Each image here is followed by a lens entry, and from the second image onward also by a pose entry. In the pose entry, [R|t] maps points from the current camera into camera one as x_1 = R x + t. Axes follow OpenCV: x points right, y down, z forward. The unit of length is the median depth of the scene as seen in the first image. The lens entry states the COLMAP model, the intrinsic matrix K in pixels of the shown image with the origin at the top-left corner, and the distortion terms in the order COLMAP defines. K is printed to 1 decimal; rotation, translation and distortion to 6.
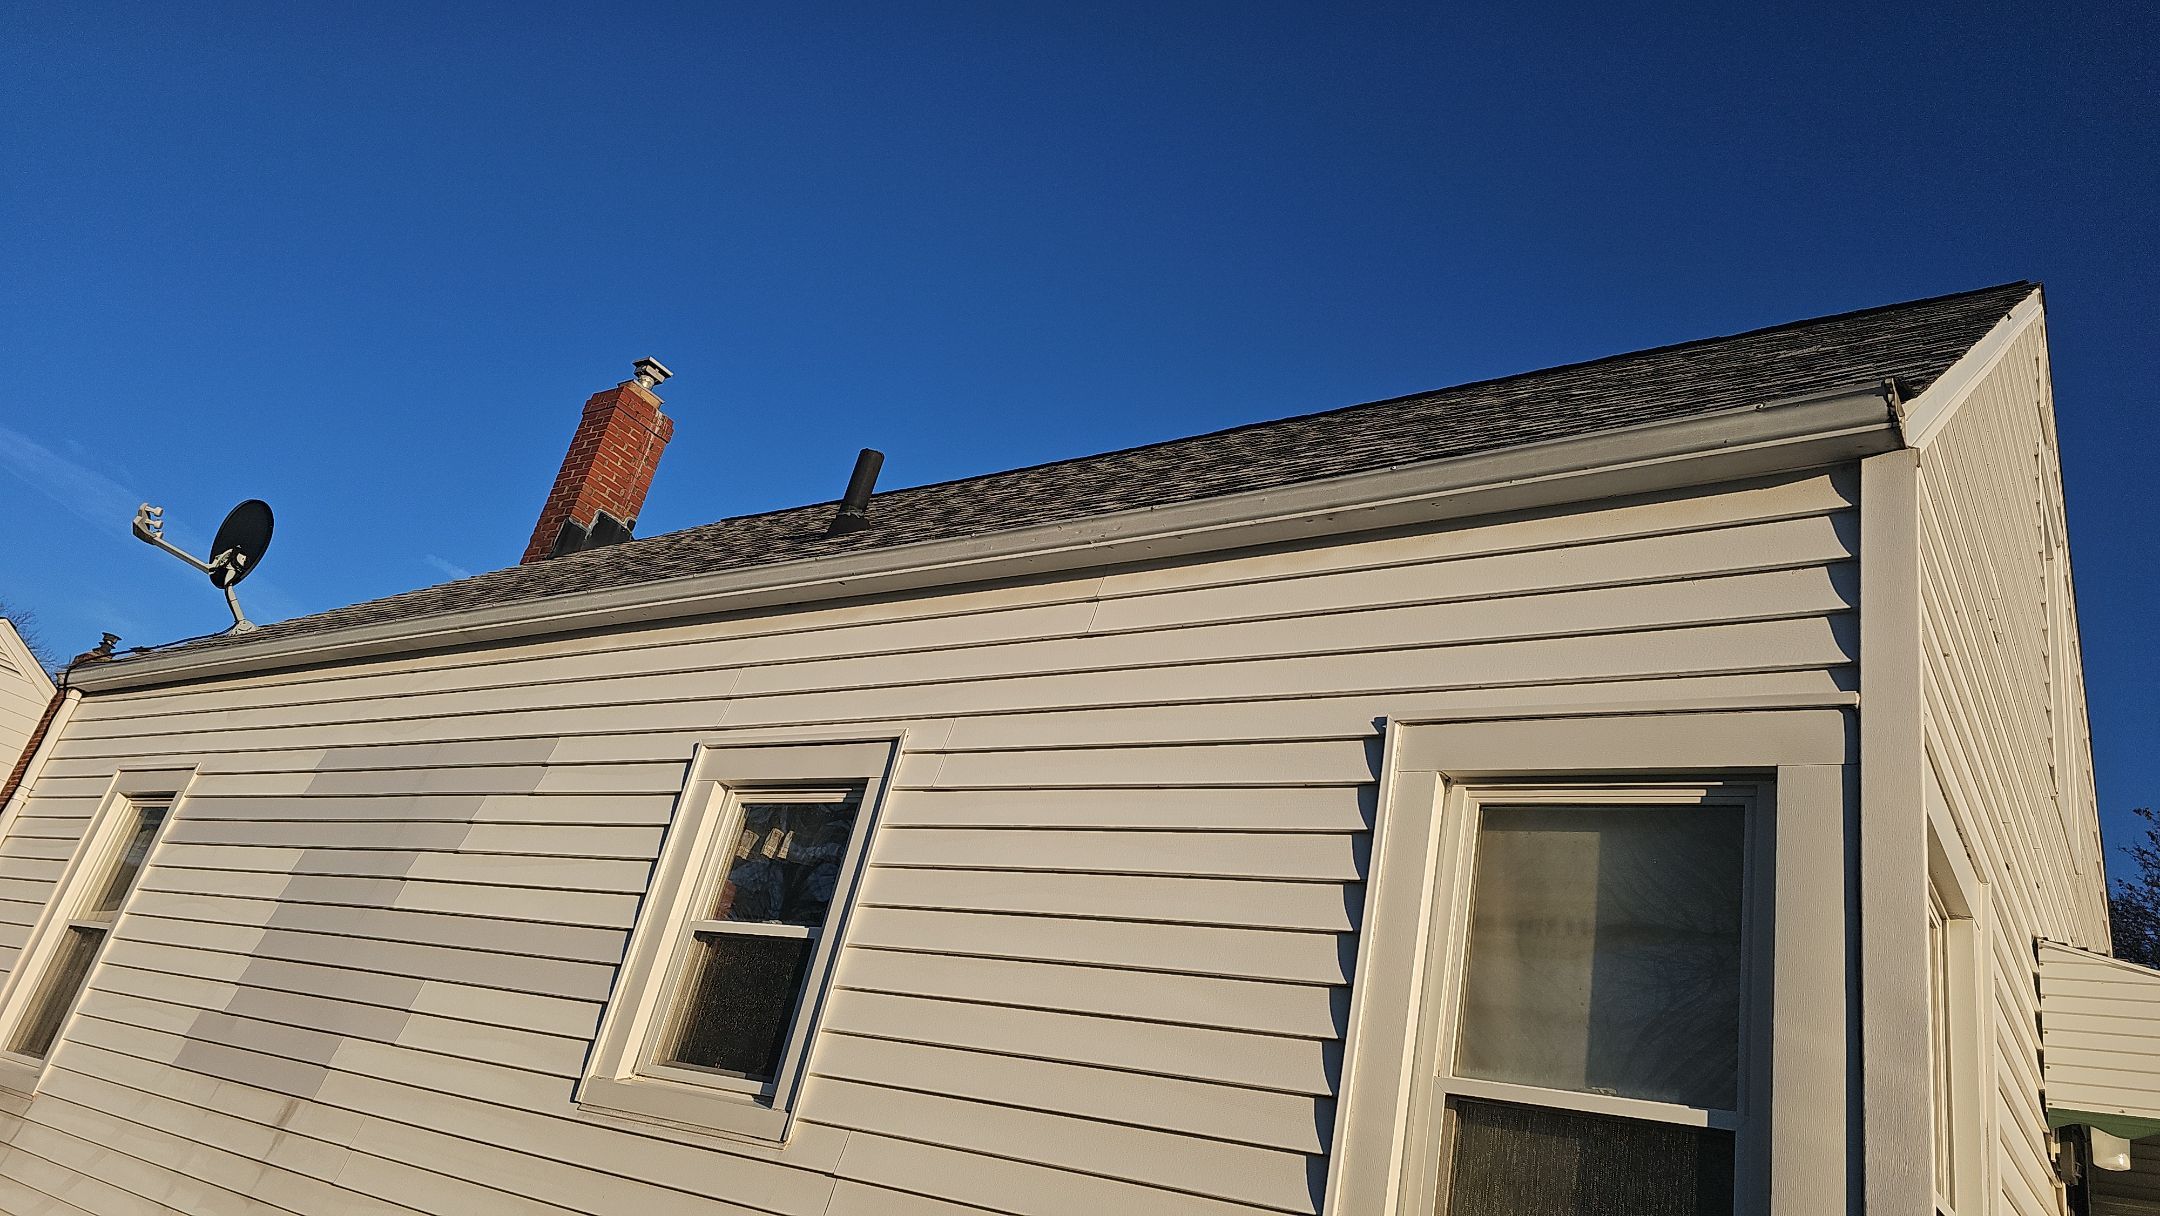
lens RADIAL K [[1413.2, 0, 998.3], [0, 1413.2, 643.8], [0, 0, 1]] dist [0.072677, -0.072827]
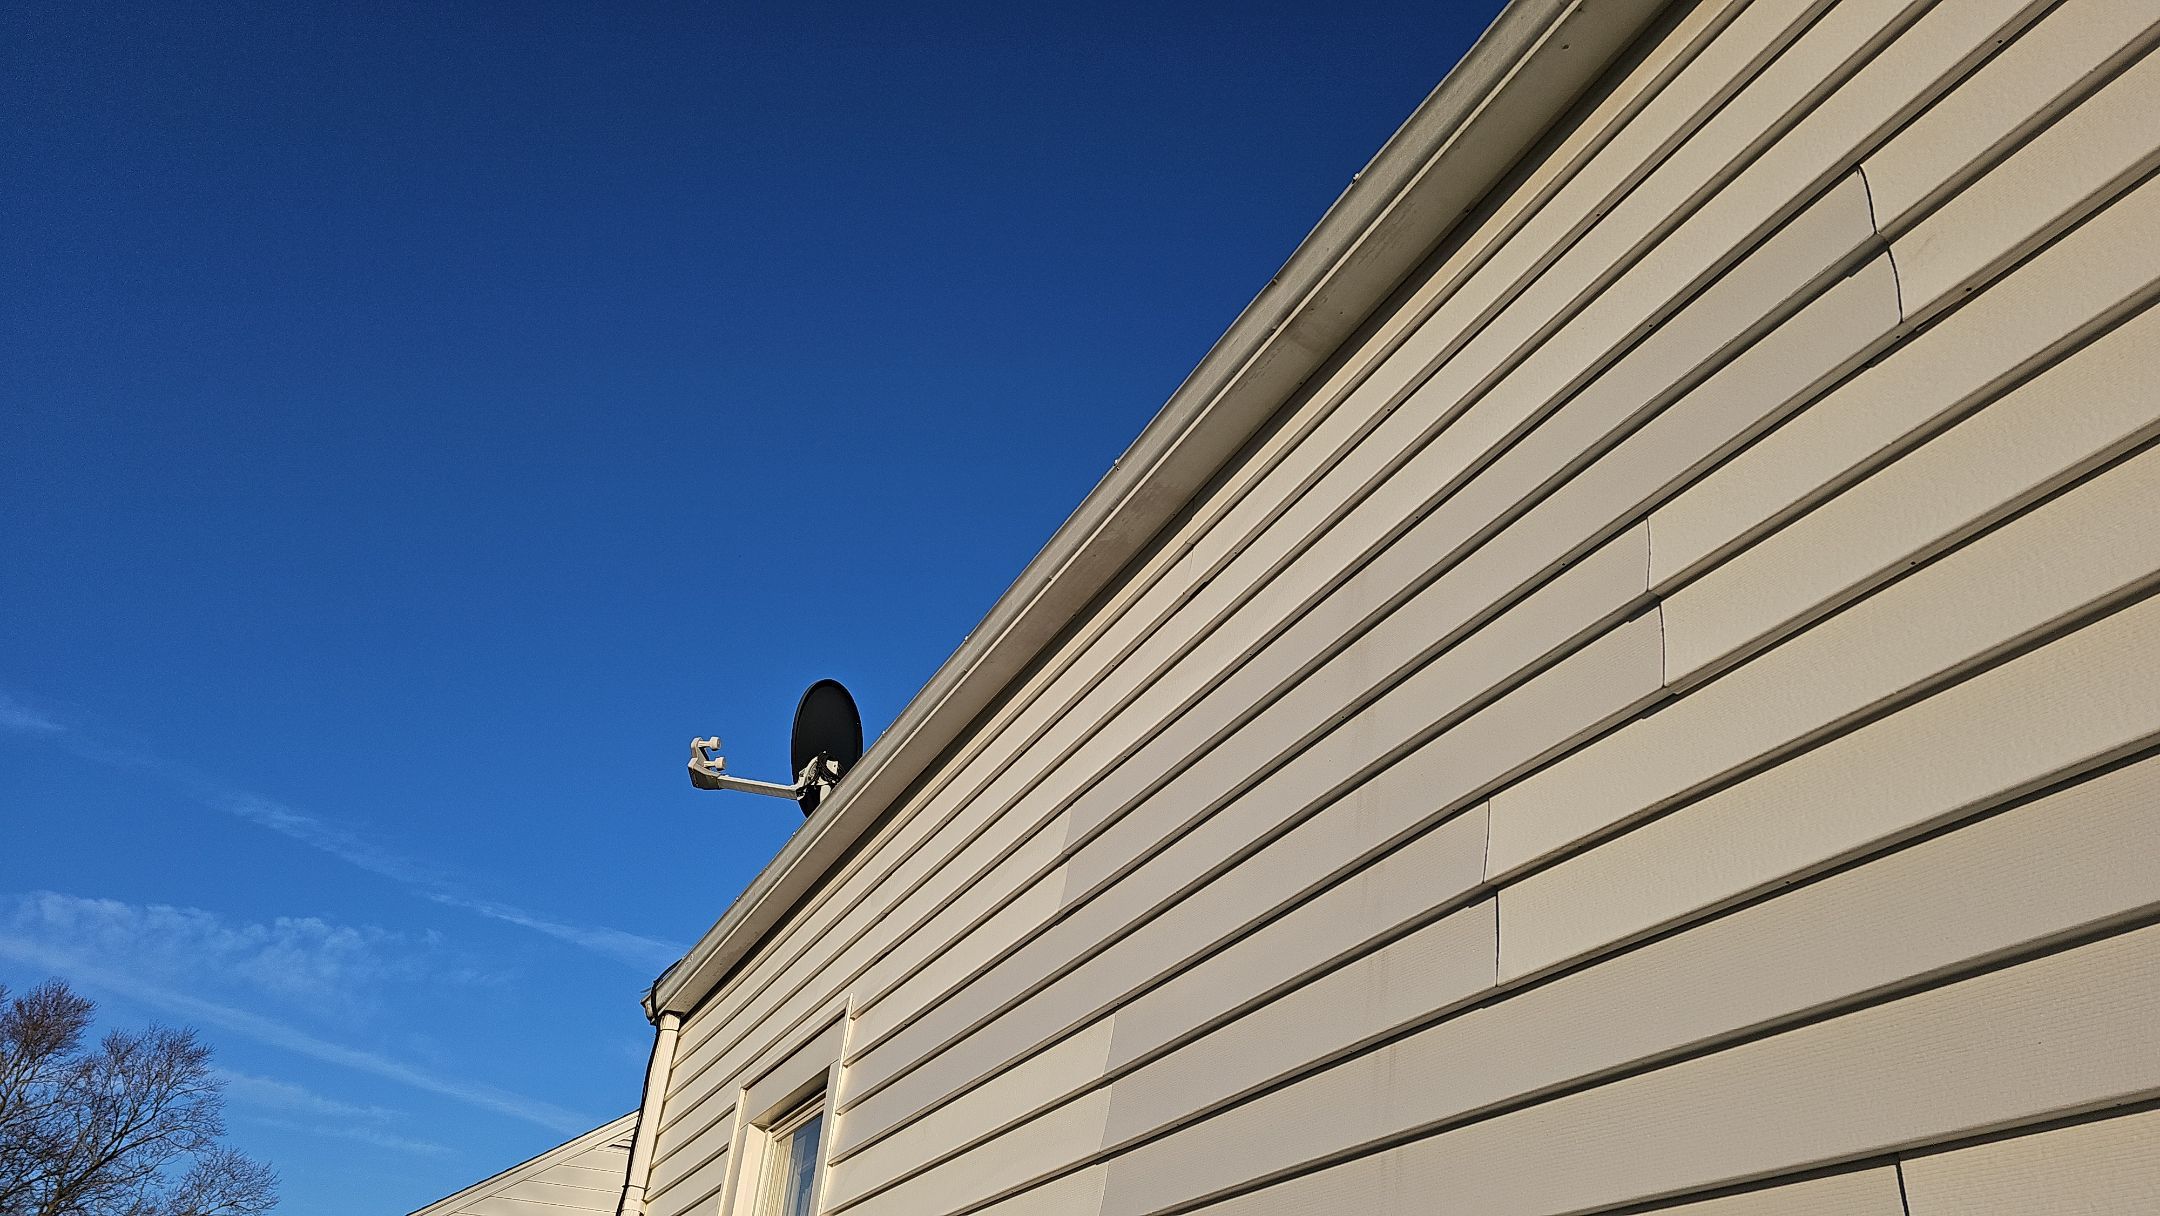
lens RADIAL K [[1413.2, 0, 998.3], [0, 1413.2, 643.8], [0, 0, 1]] dist [0.072677, -0.072827]
pose [[0.873353, -0.388122, -0.294307, -0.468552], [0.302510, 0.905761, -0.296790, 0.209943], [0.381762, 0.170171, 0.908460, 0.806719]]
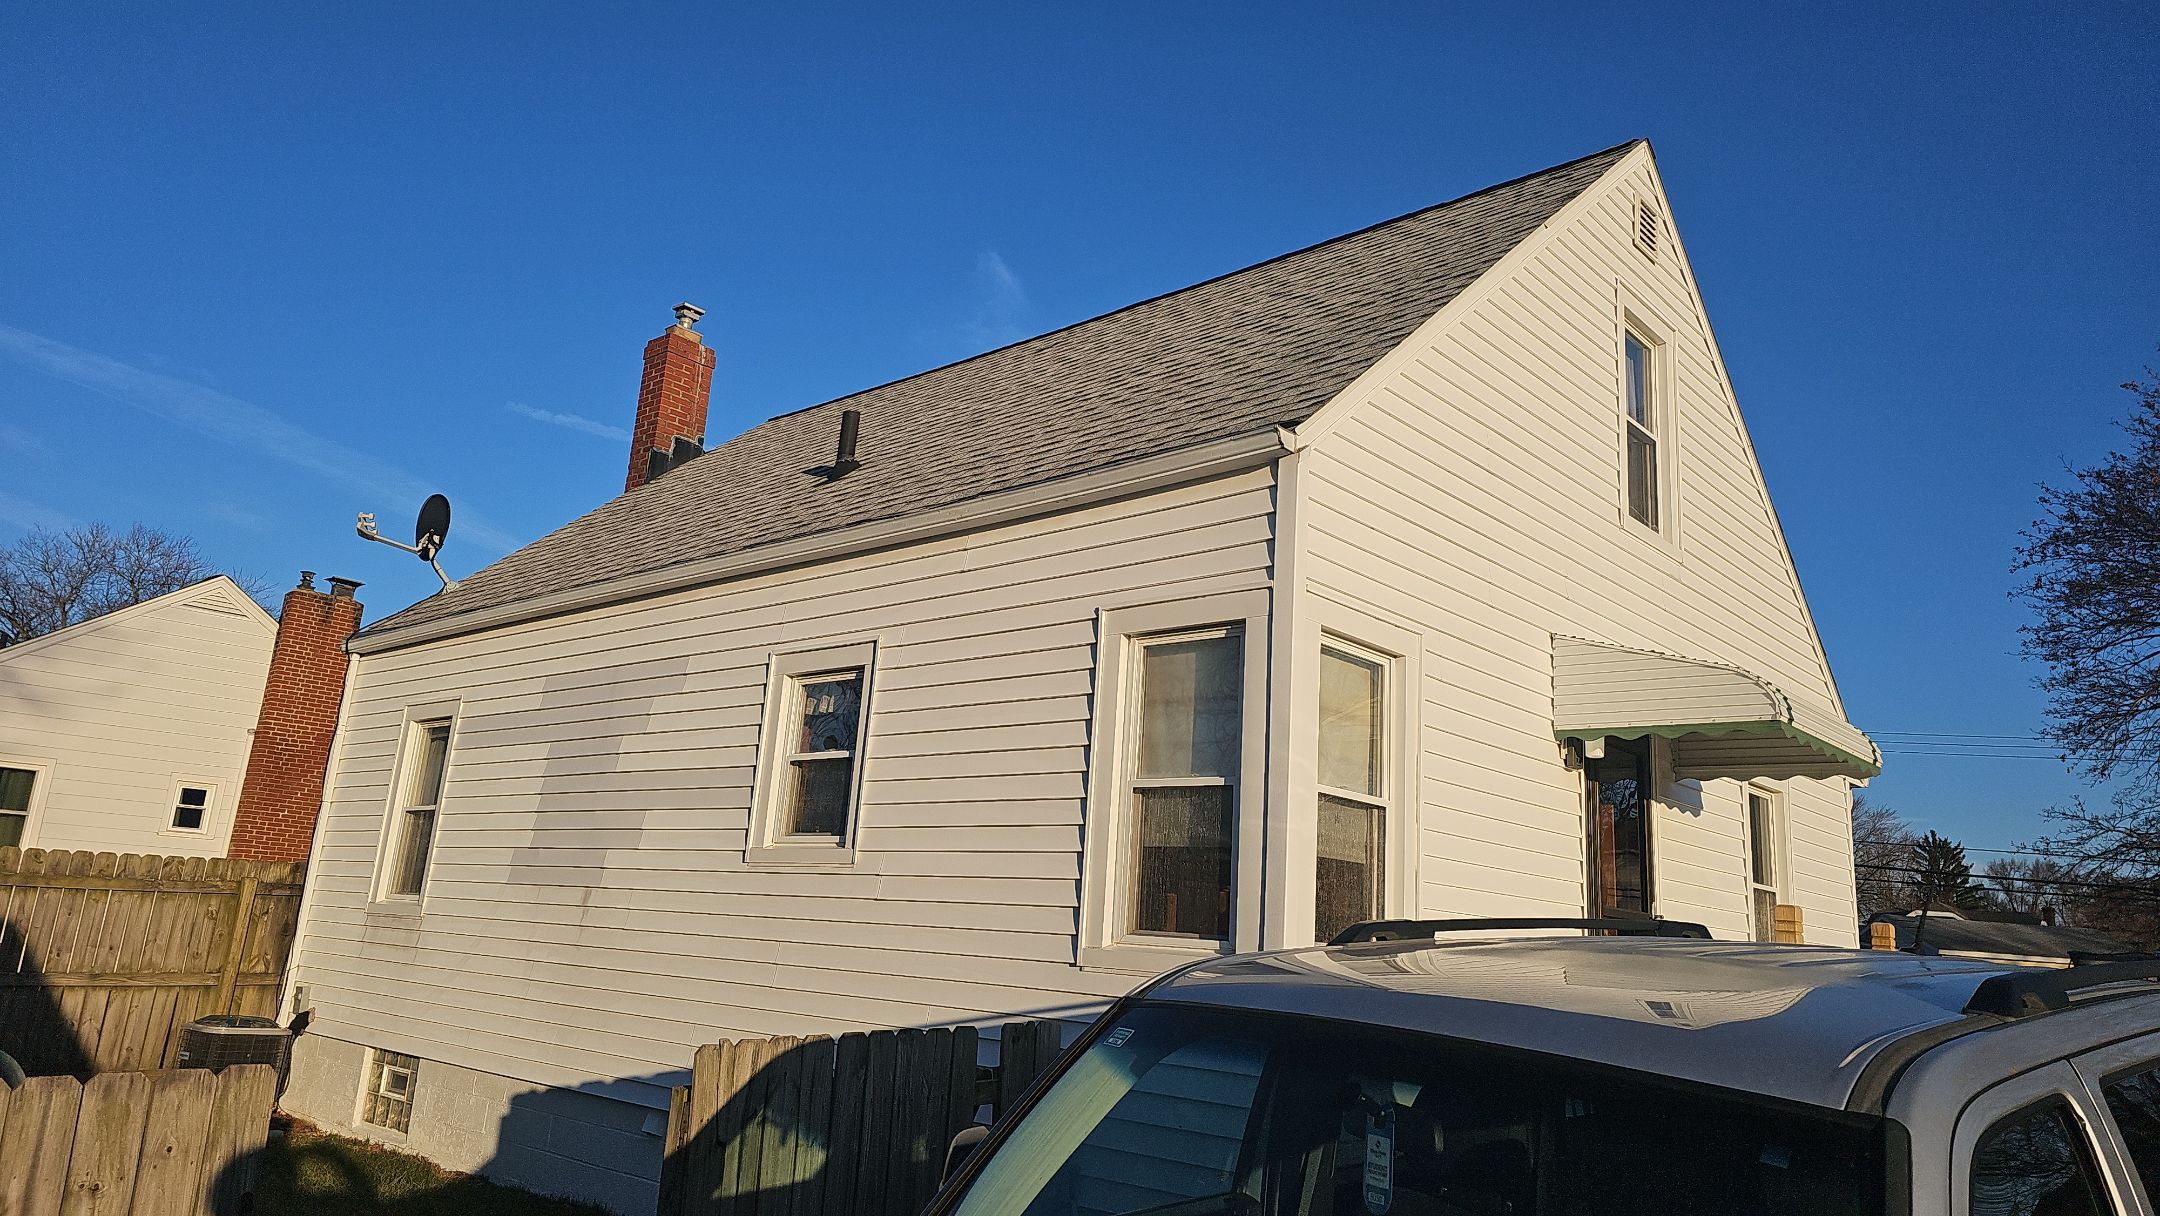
lens RADIAL K [[1413.2, 0, 998.3], [0, 1413.2, 643.8], [0, 0, 1]] dist [0.072677, -0.072827]
pose [[0.980451, -0.173780, -0.092282, 0.216785], [0.187437, 0.967566, 0.169364, -0.178923], [0.059856, -0.183350, 0.981224, -0.647765]]
